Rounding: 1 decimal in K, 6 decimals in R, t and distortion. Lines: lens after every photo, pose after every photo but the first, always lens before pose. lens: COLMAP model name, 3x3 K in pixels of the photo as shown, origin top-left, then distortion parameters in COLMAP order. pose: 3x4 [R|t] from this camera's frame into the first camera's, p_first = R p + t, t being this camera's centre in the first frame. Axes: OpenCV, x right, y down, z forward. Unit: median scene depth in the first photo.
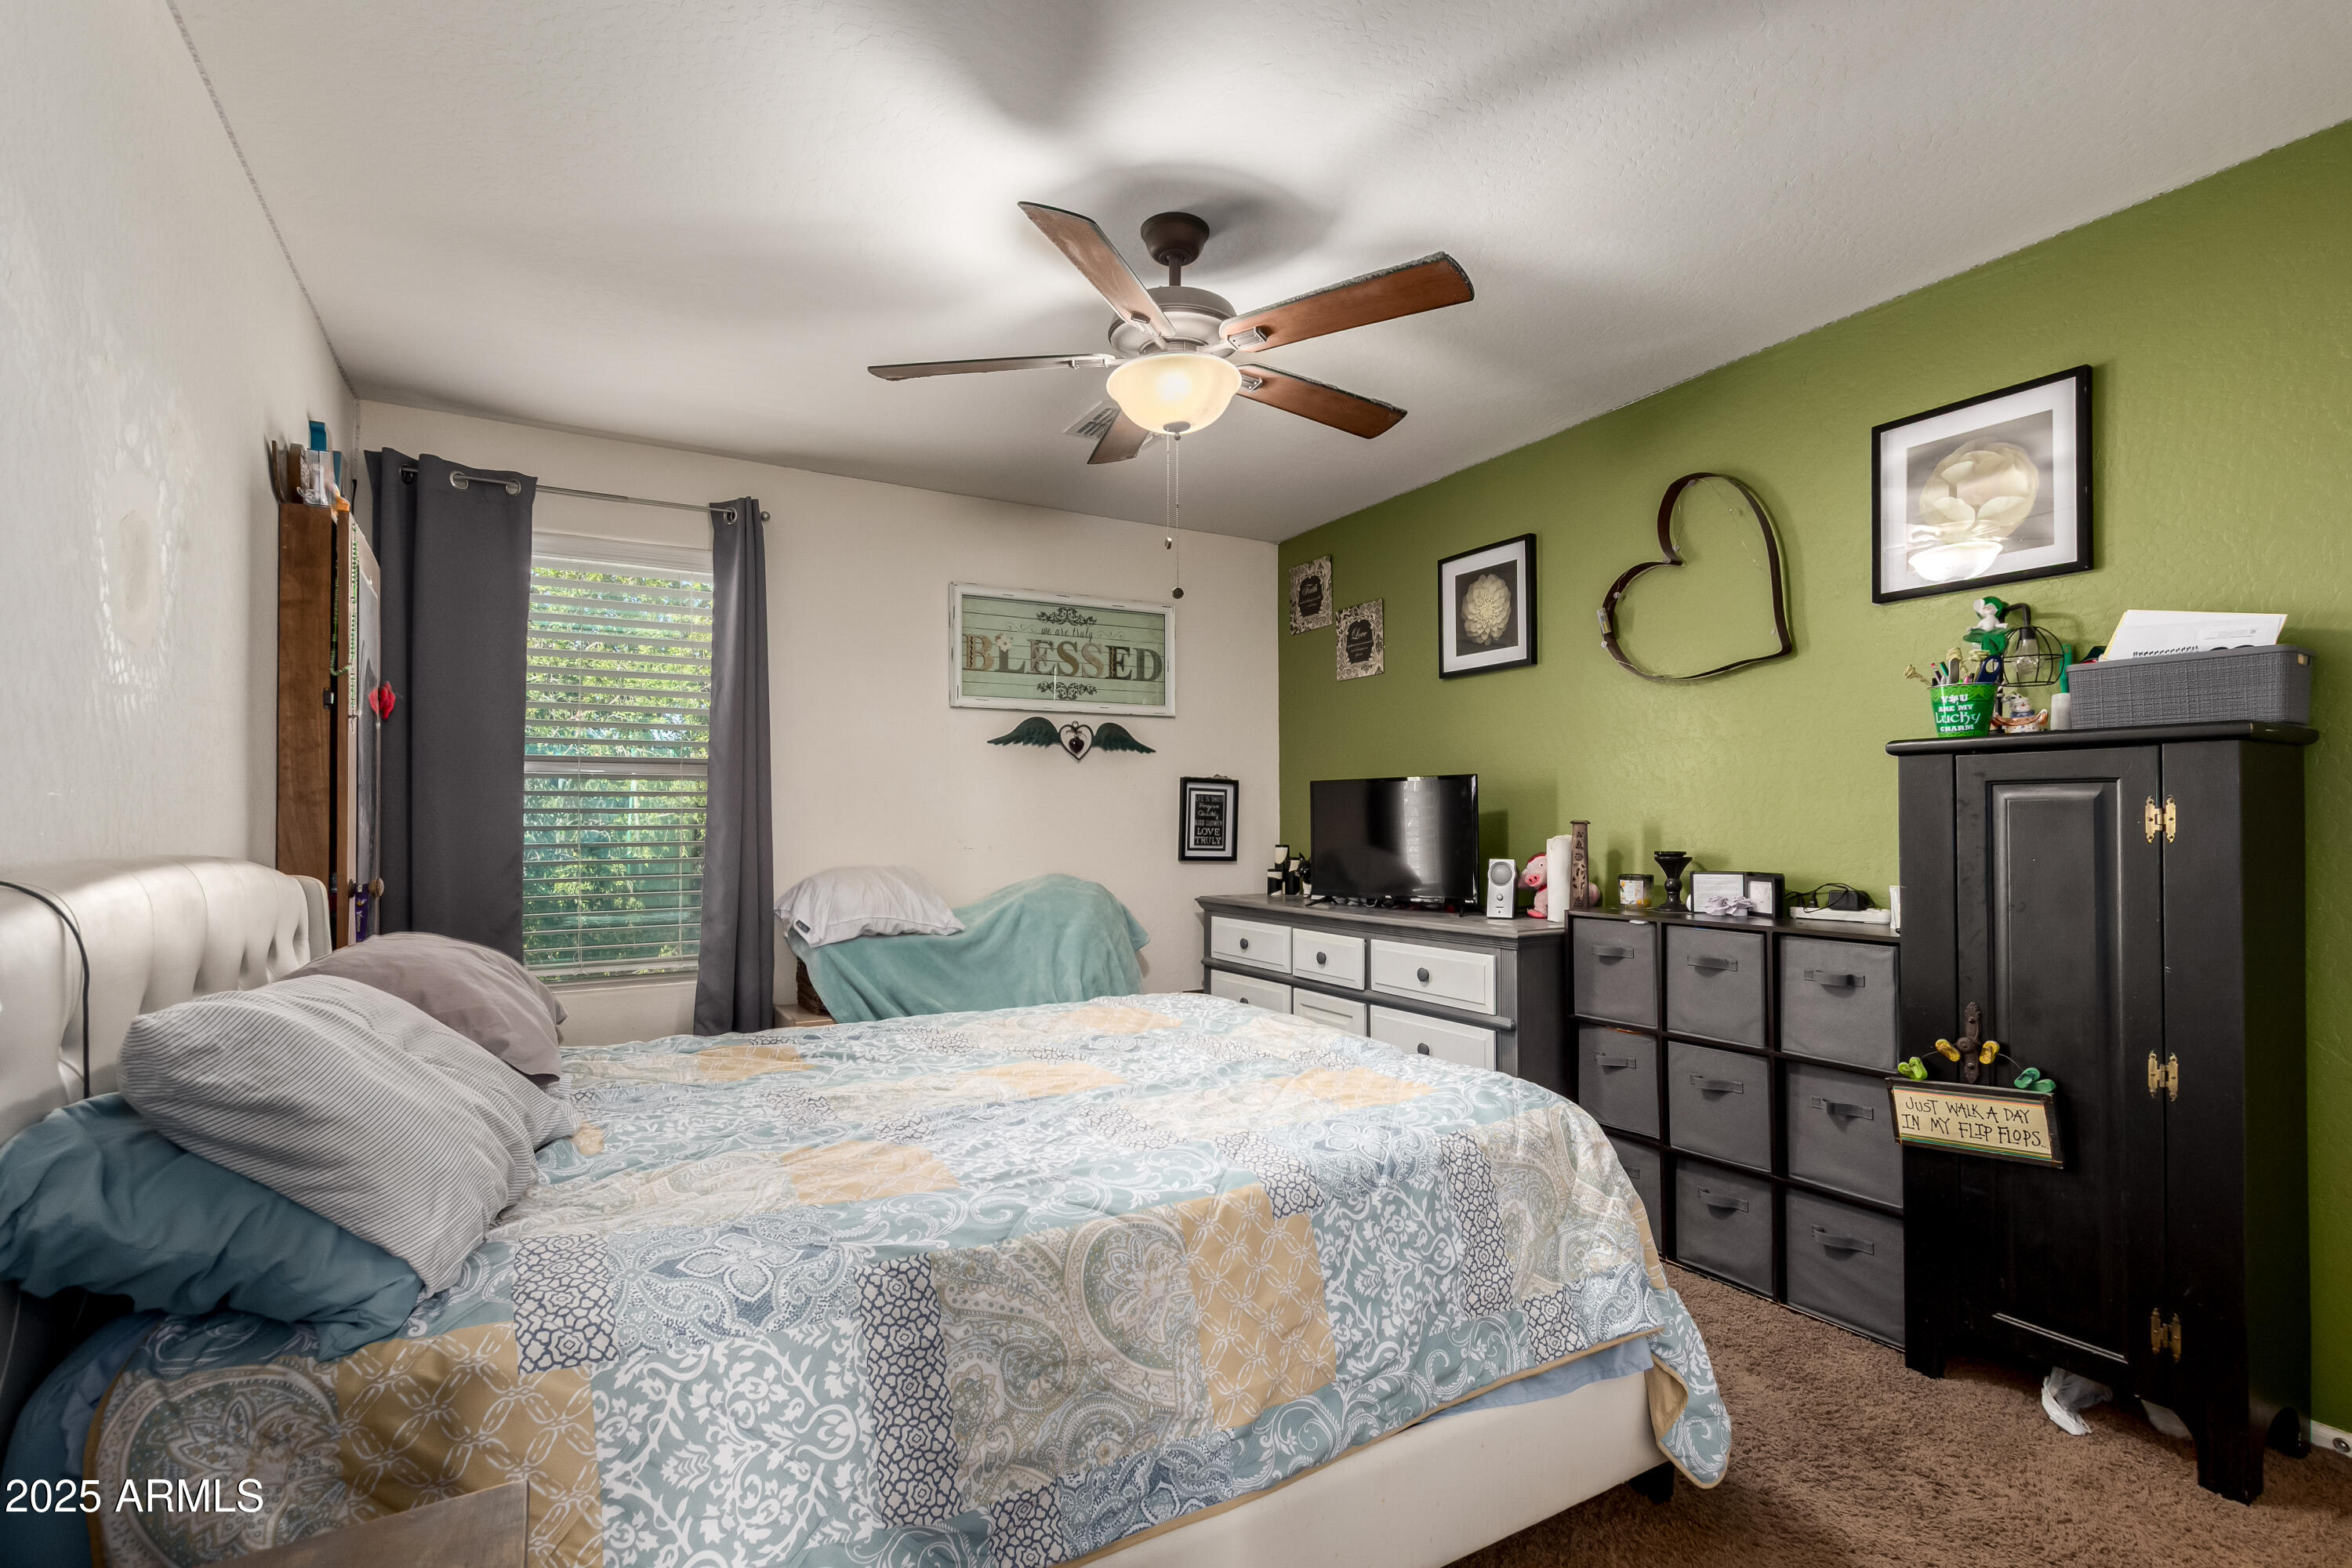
lens RADIAL K [[1078.4, 0, 1171.4], [0, 1078.4, 803.0], [0, 0, 1]] dist [-0.004011, 0.001753]
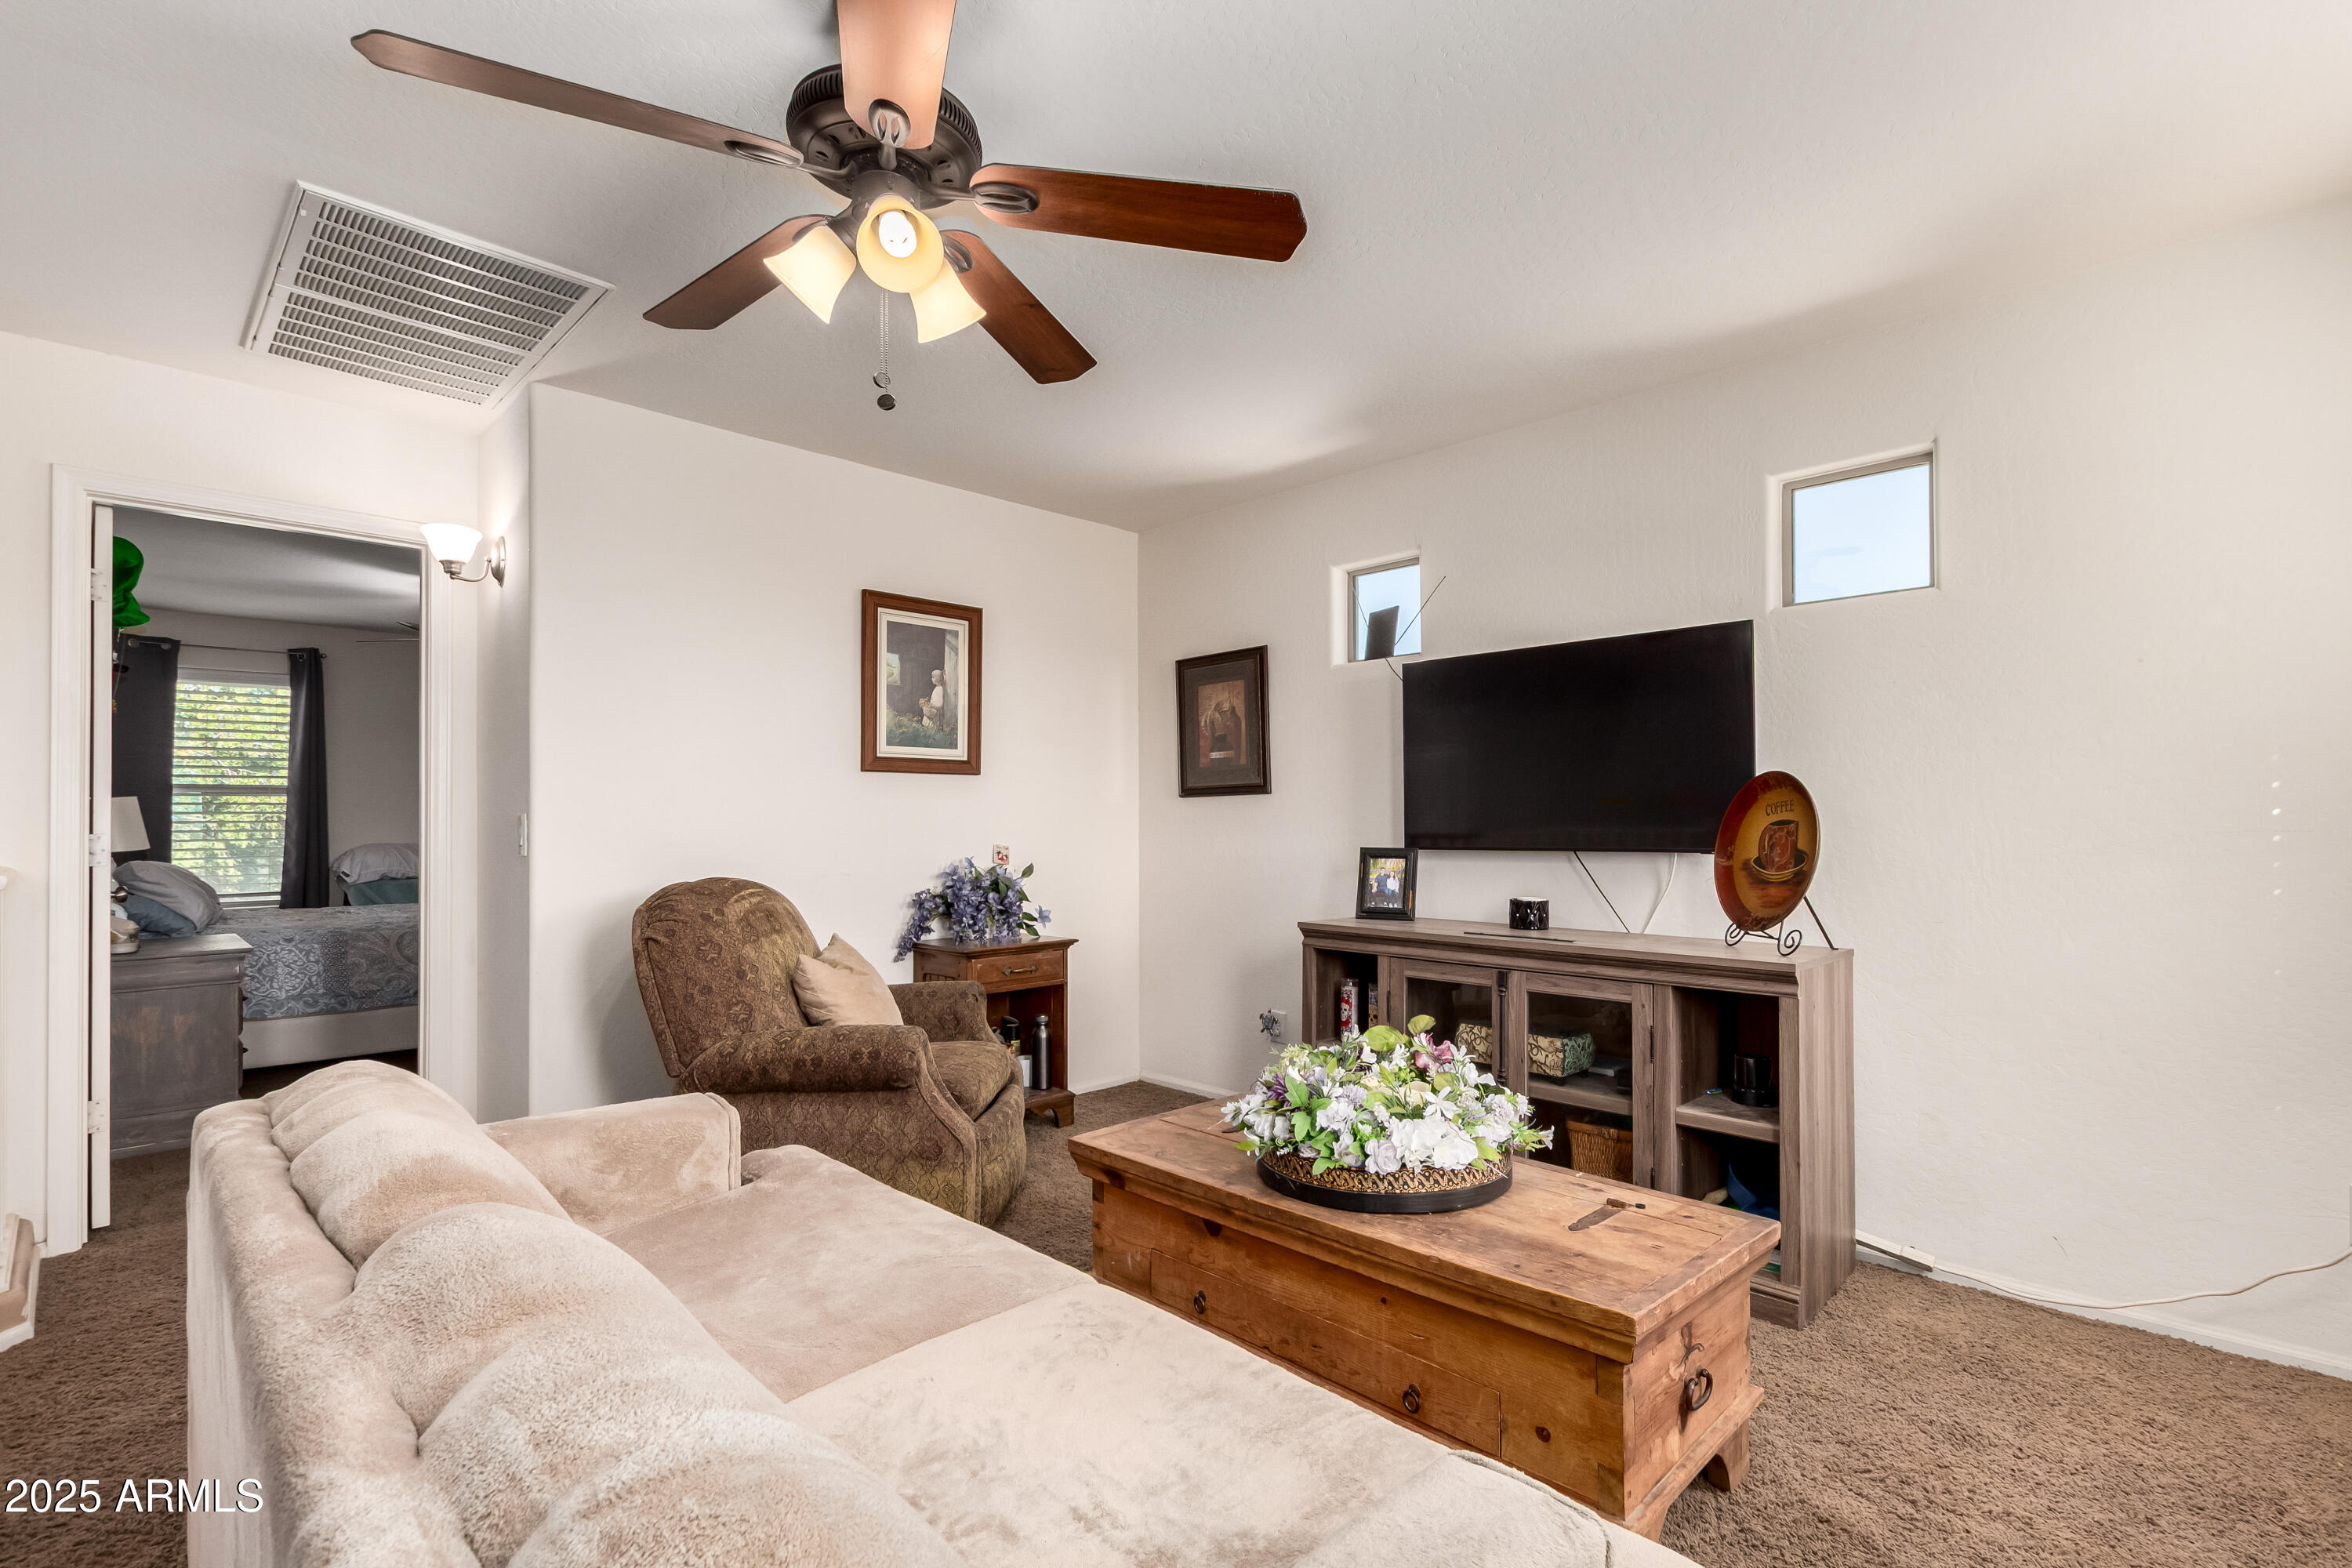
lens RADIAL K [[1078.4, 0, 1171.9], [0, 1078.4, 795.2], [0, 0, 1]] dist [-0.004011, 0.001753]
pose [[0.964099, 0.001191, 0.265542, 0.553821], [-0.000562, 0.999997, -0.002444, -0.021158], [-0.265544, 0.002207, 0.964096, -1.205470]]
